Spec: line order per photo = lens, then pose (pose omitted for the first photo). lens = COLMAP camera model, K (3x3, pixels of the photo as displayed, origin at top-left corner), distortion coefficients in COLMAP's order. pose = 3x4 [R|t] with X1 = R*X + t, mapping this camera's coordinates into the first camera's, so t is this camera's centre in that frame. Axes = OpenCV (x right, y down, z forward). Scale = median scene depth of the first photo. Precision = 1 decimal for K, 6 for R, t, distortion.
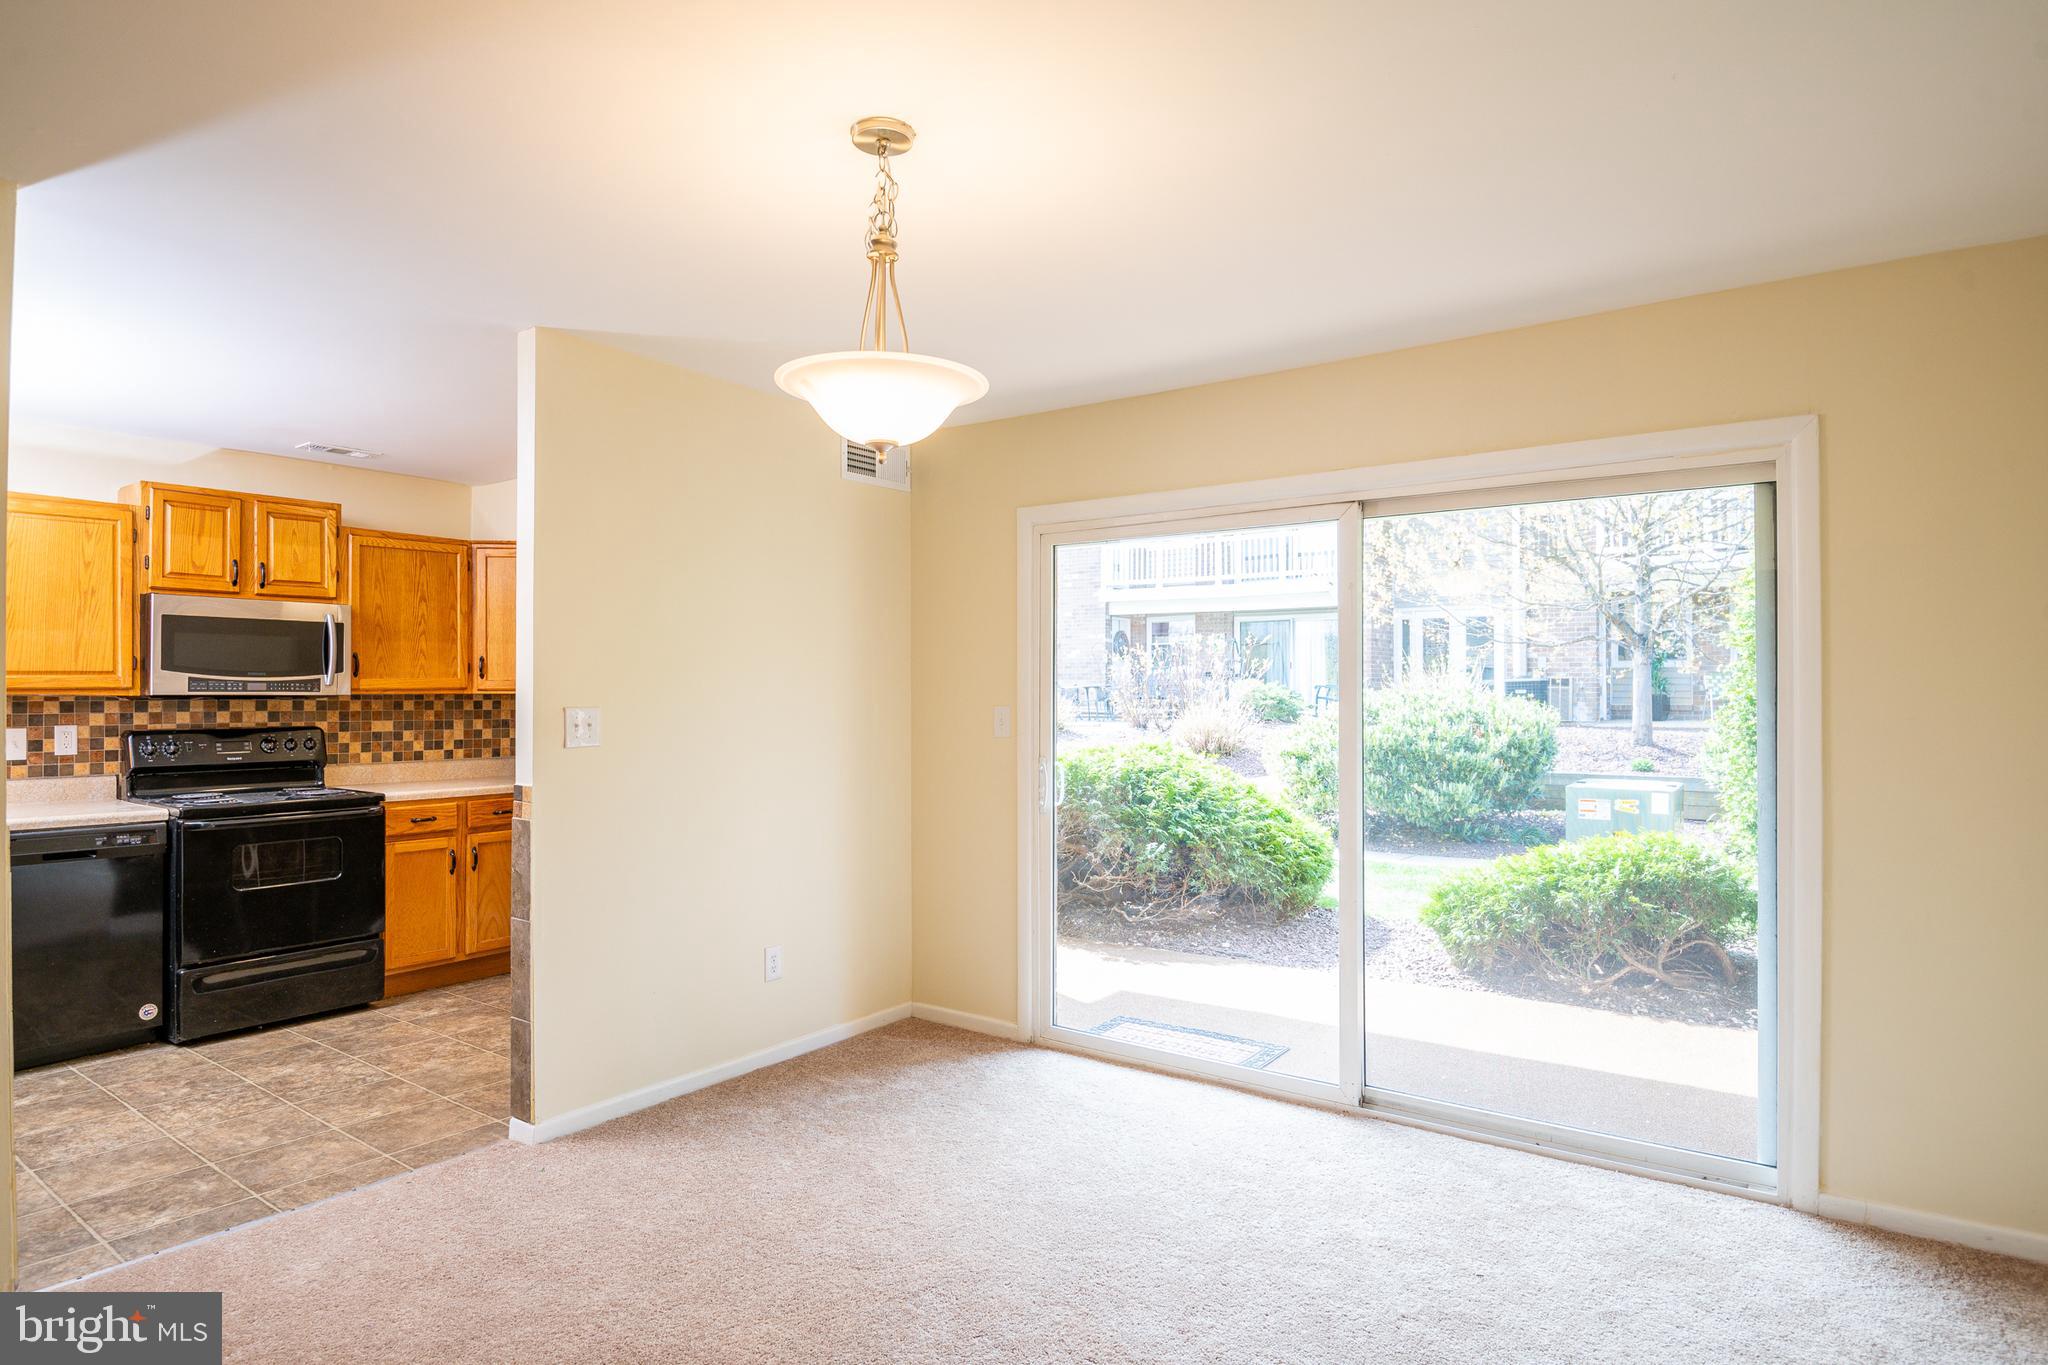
lens RADIAL K [[1116.0, 0, 1006.8], [0, 1116.0, 679.7], [0, 0, 1]] dist [0.001695, -0.023378]
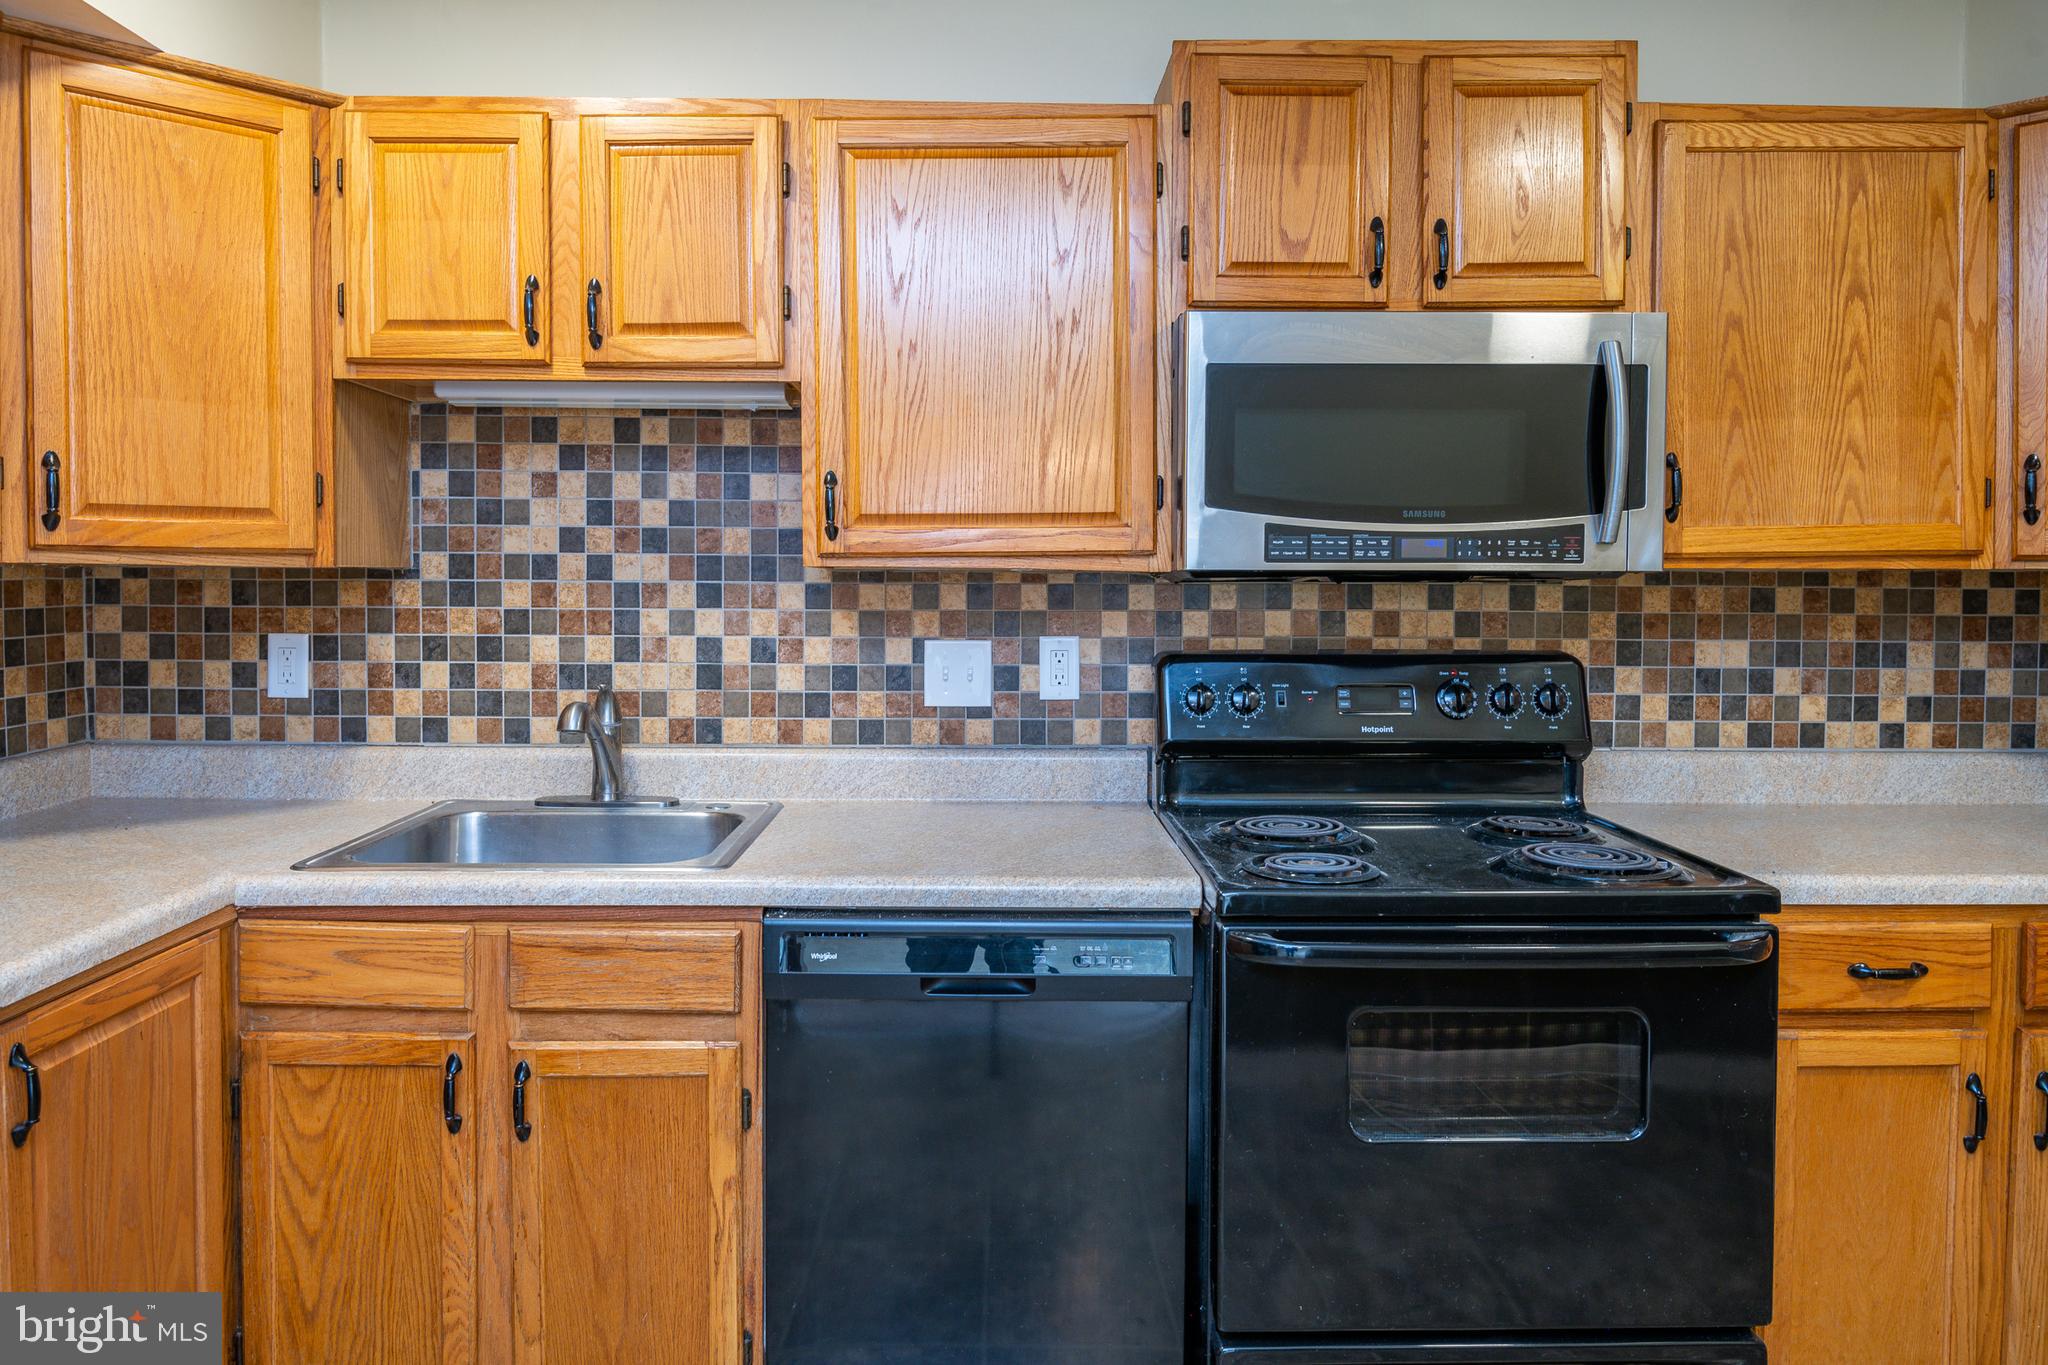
lens RADIAL K [[1367.6, 0, 1006.7], [0, 1367.6, 611.5], [0, 0, 1]] dist [0.023212, -0.037968]
pose [[0.609366, 0.024287, -0.792517, -0.365165], [0.006463, 0.999345, 0.035594, 0.009353], [0.792863, -0.026812, 0.608810, 0.561998]]
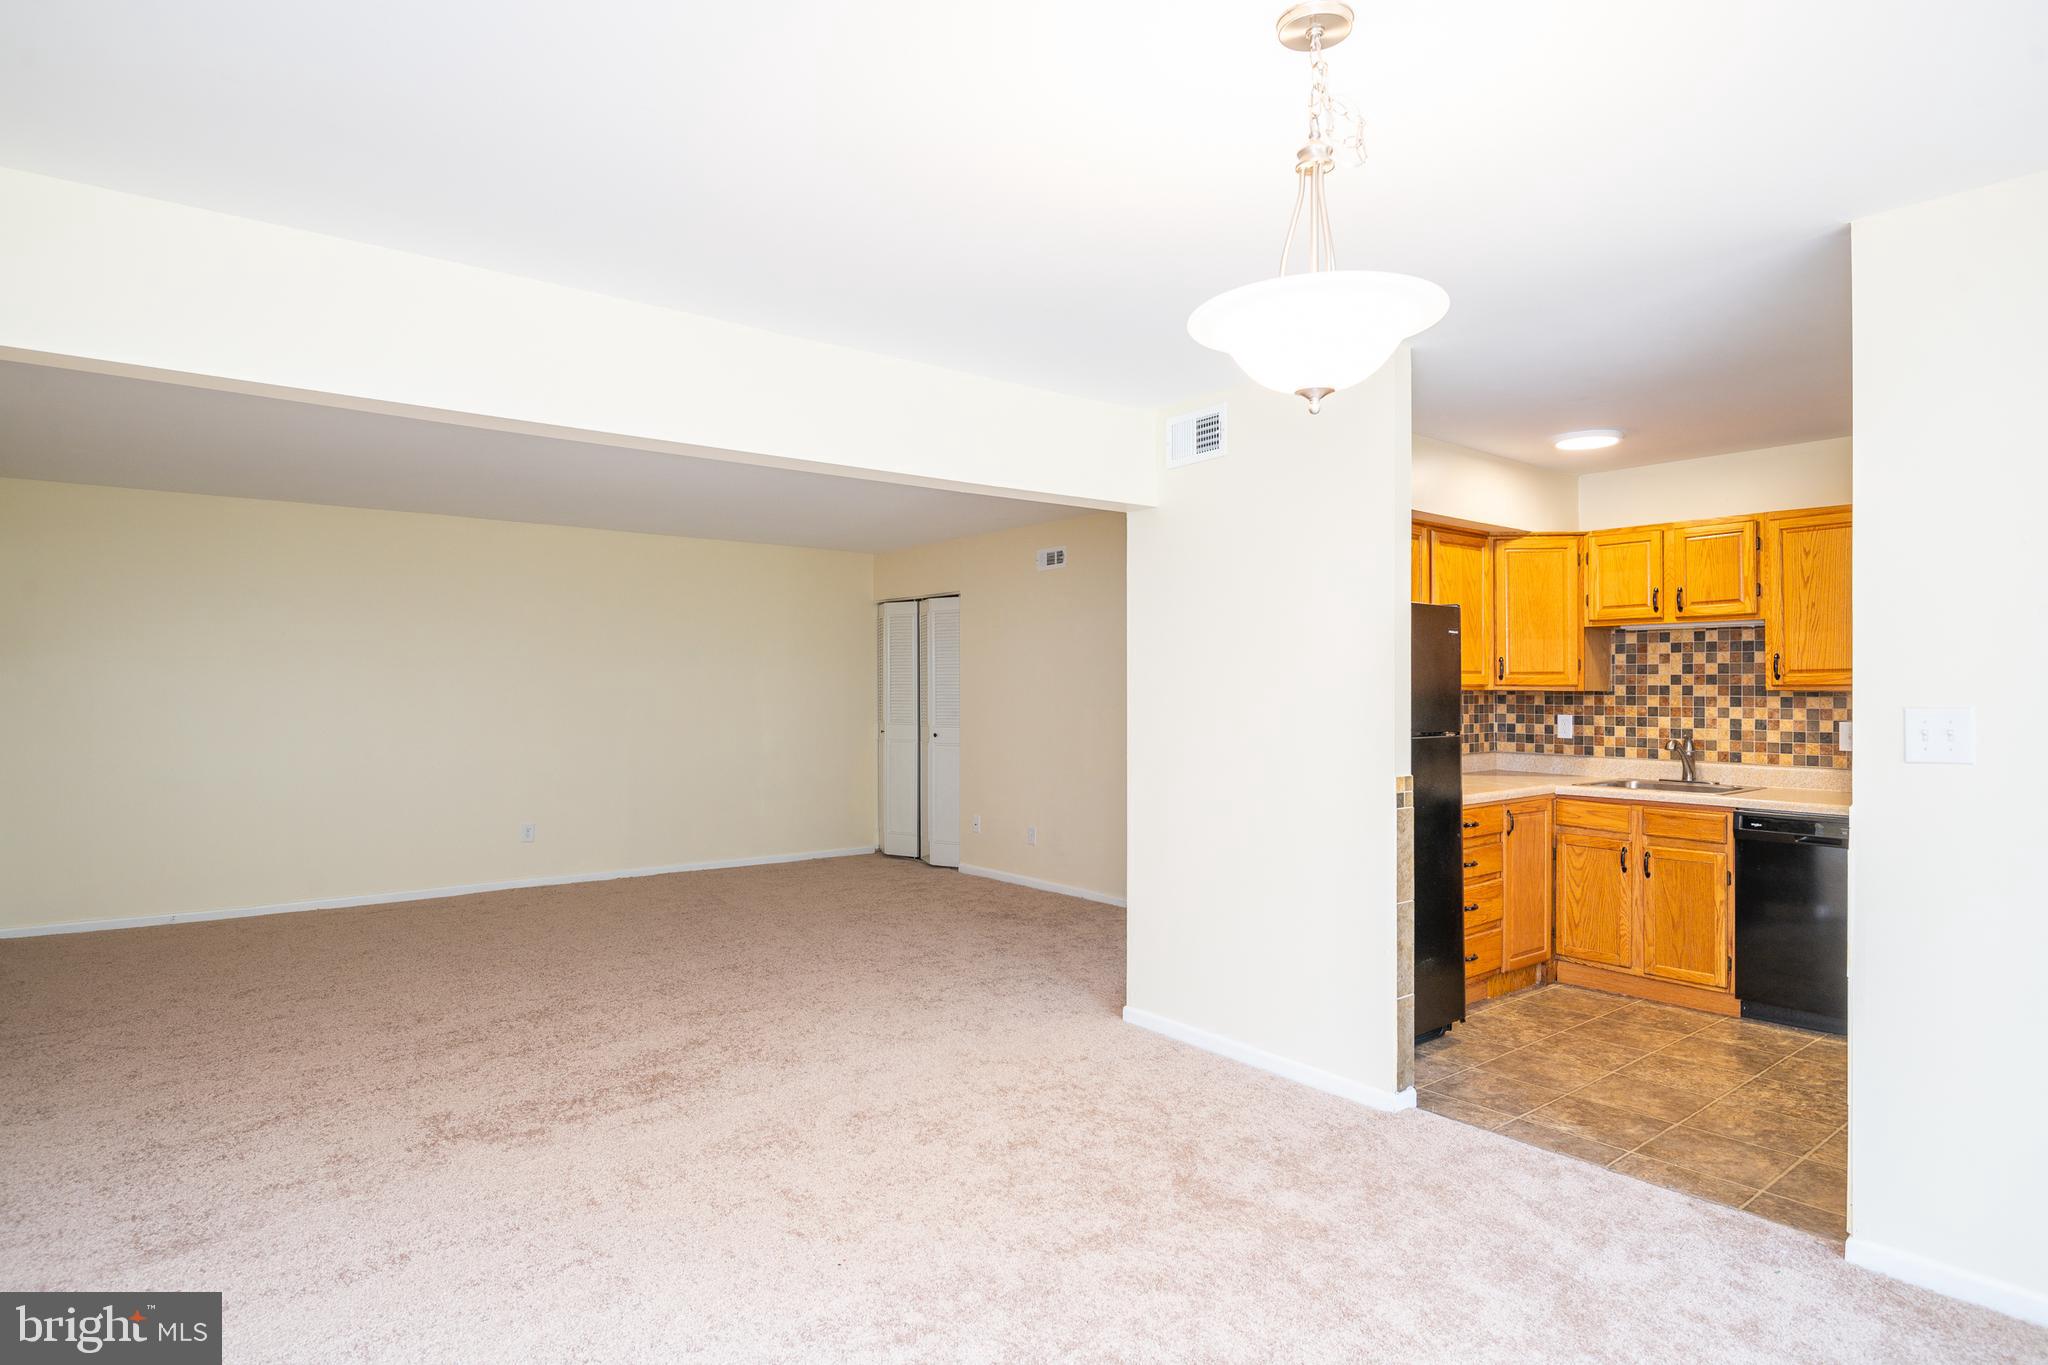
lens RADIAL K [[1097.8, 0, 1017.9], [0, 1097.8, 679.2], [0, 0, 1]] dist [-0.018462, -0.001689]
pose [[-0.248510, -0.008298, -0.968594, 0.292378], [0.010822, 0.999877, -0.011342, 0.004239], [0.968569, -0.013300, -0.248389, 0.395916]]
